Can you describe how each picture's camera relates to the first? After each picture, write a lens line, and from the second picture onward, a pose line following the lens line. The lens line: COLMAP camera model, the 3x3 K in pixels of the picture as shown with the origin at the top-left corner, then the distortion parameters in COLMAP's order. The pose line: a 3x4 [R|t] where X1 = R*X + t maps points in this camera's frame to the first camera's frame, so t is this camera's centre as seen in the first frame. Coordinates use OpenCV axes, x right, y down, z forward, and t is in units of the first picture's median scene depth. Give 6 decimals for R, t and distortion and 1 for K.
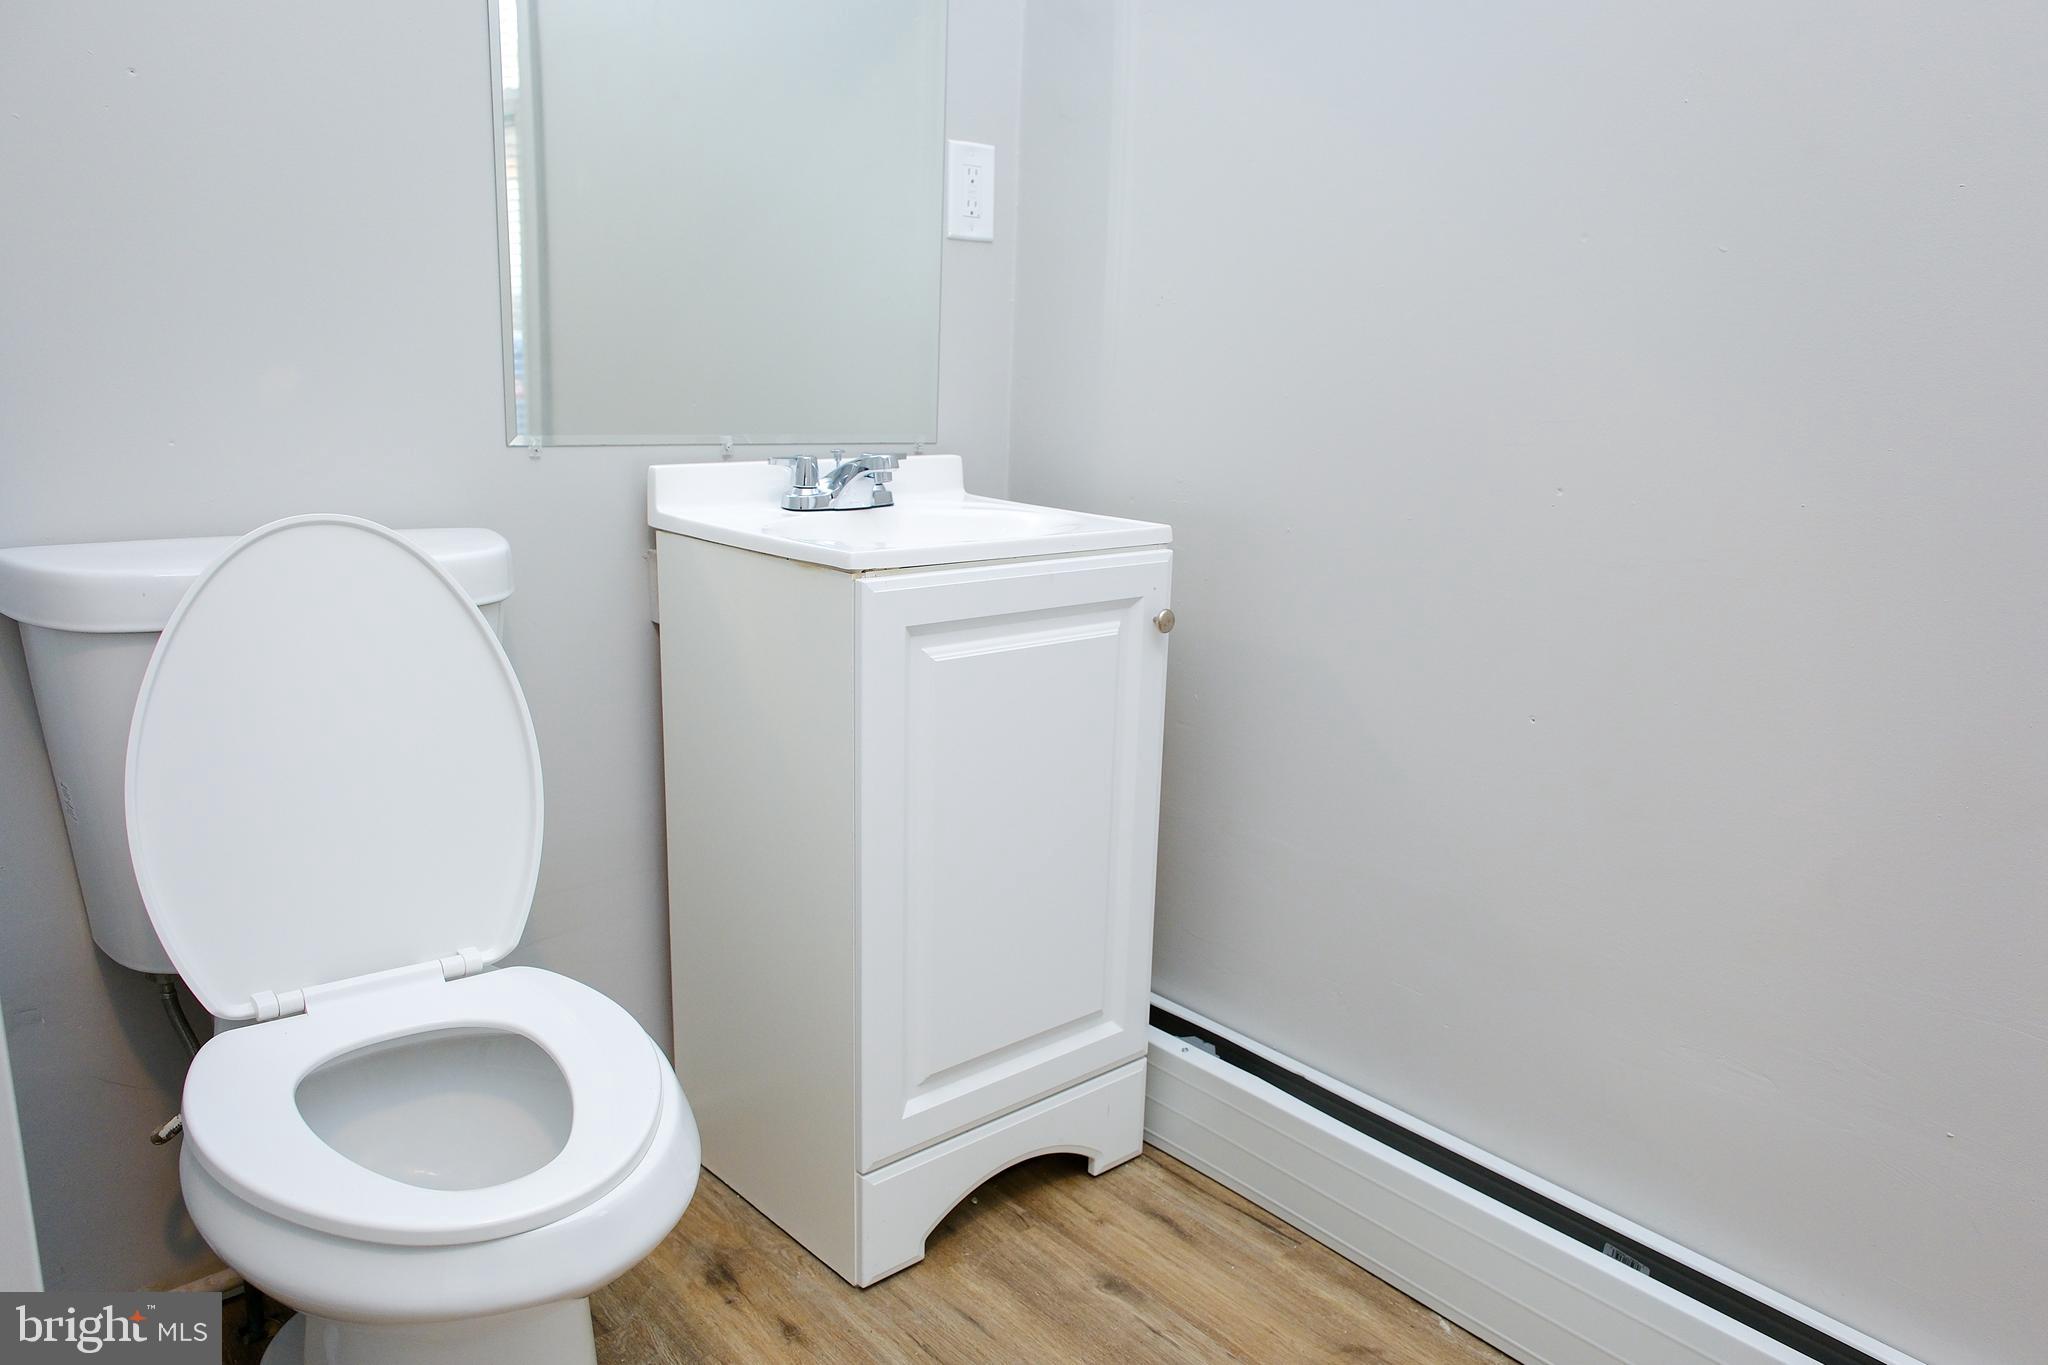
lens RADIAL K [[1465.6, 0, 1026.1], [0, 1465.6, 686.7], [0, 0, 1]] dist [-0.024293, 0.027529]
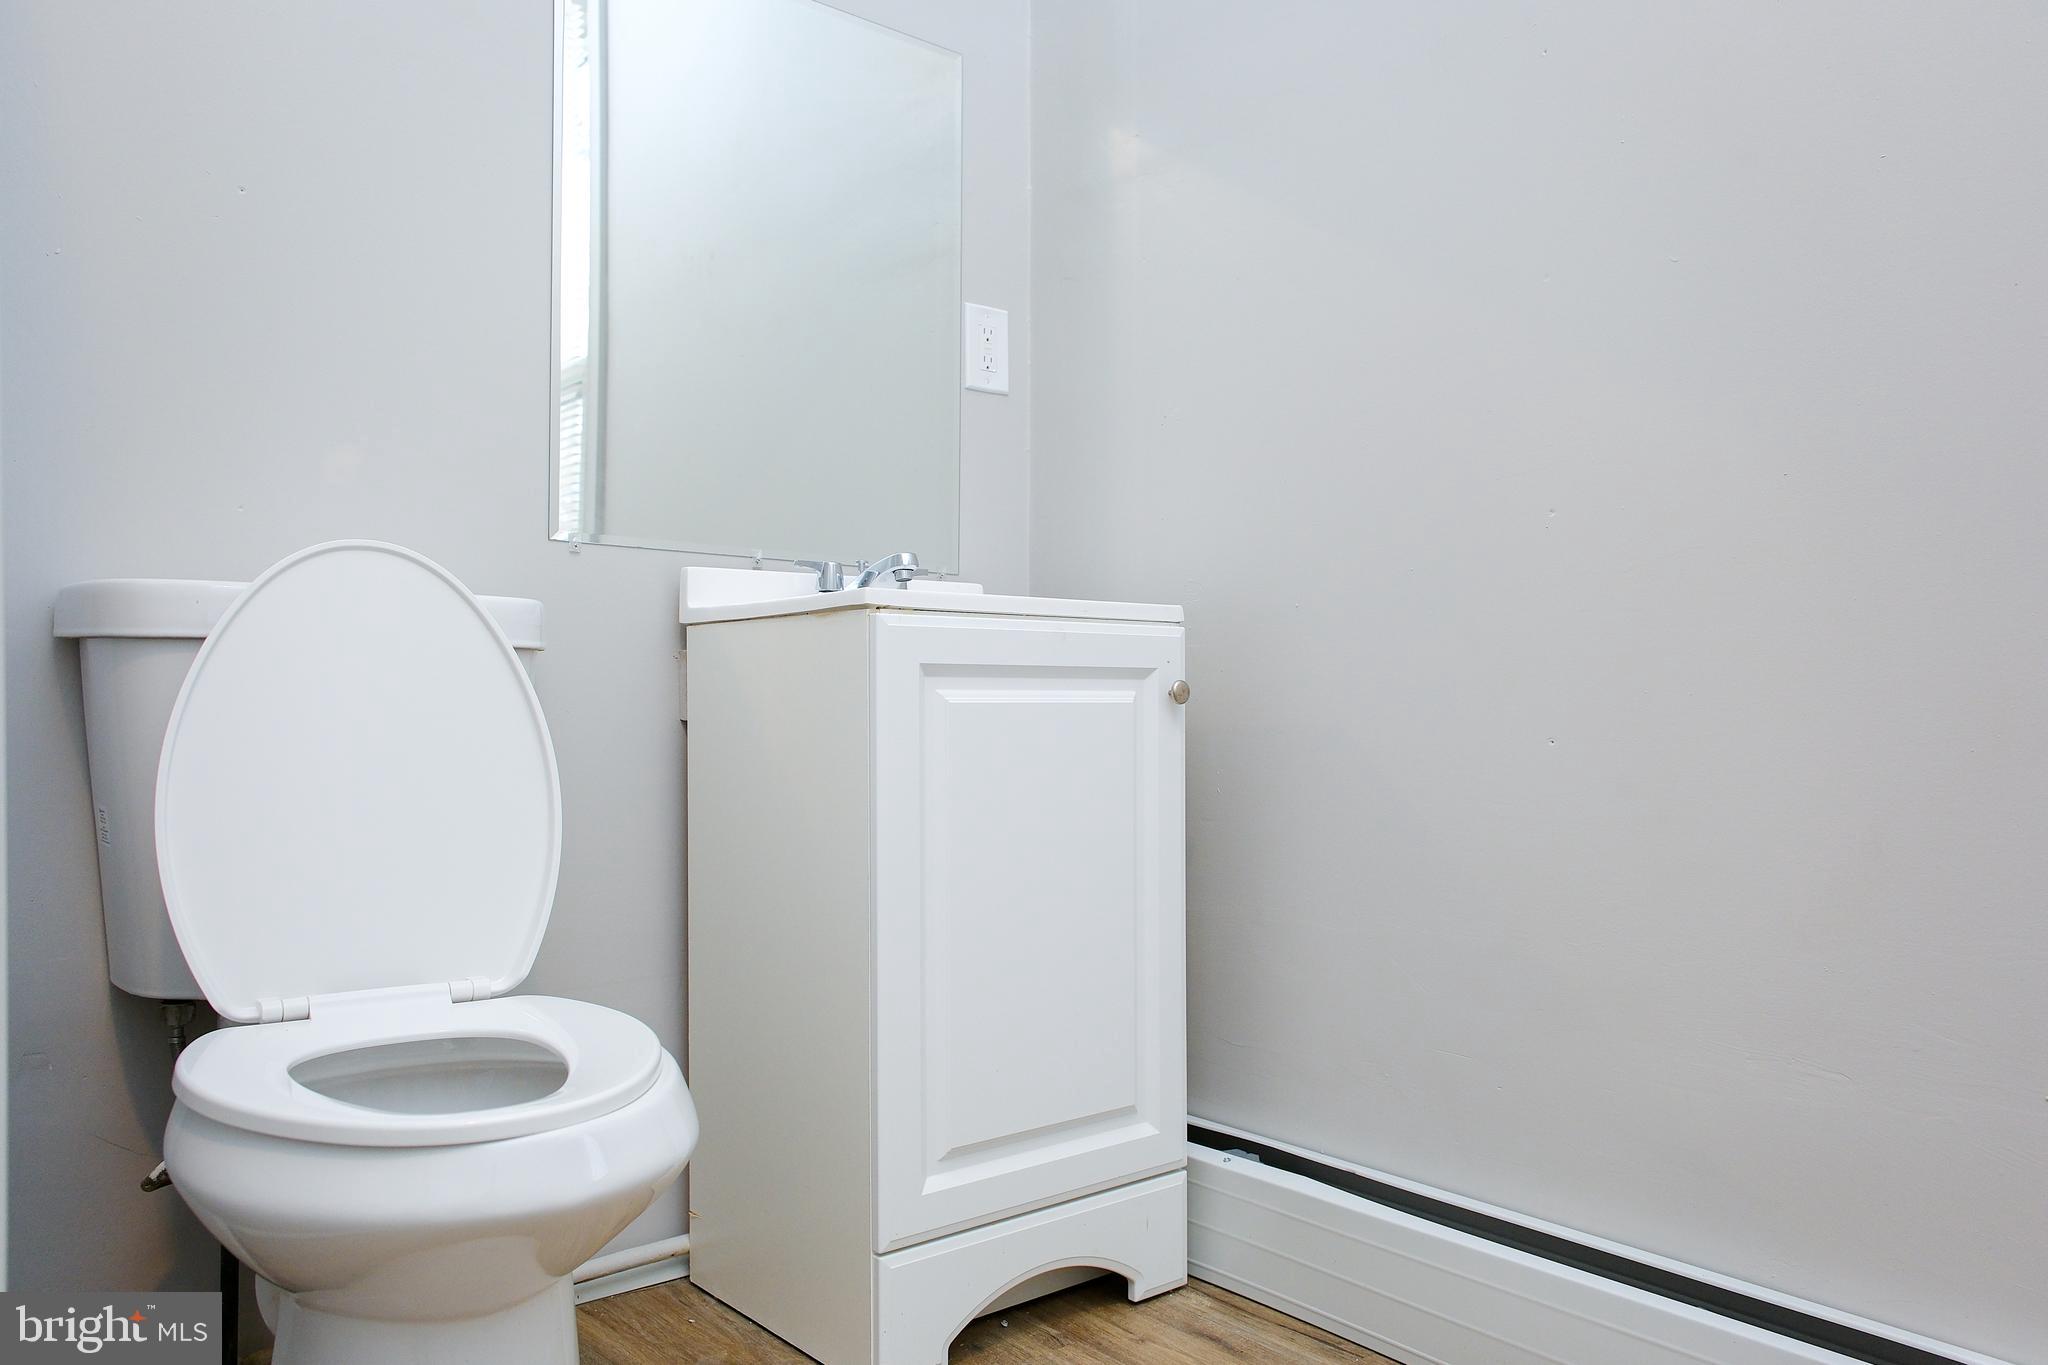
lens RADIAL K [[1465.6, 0, 1010.8], [0, 1465.6, 731.2], [0, 0, 1]] dist [-0.024293, 0.027529]
pose [[0.998551, -0.030375, -0.044412, 0.021563], [0.018706, 0.969904, -0.242769, 0.219448], [0.050450, 0.241587, 0.969067, 0.018266]]
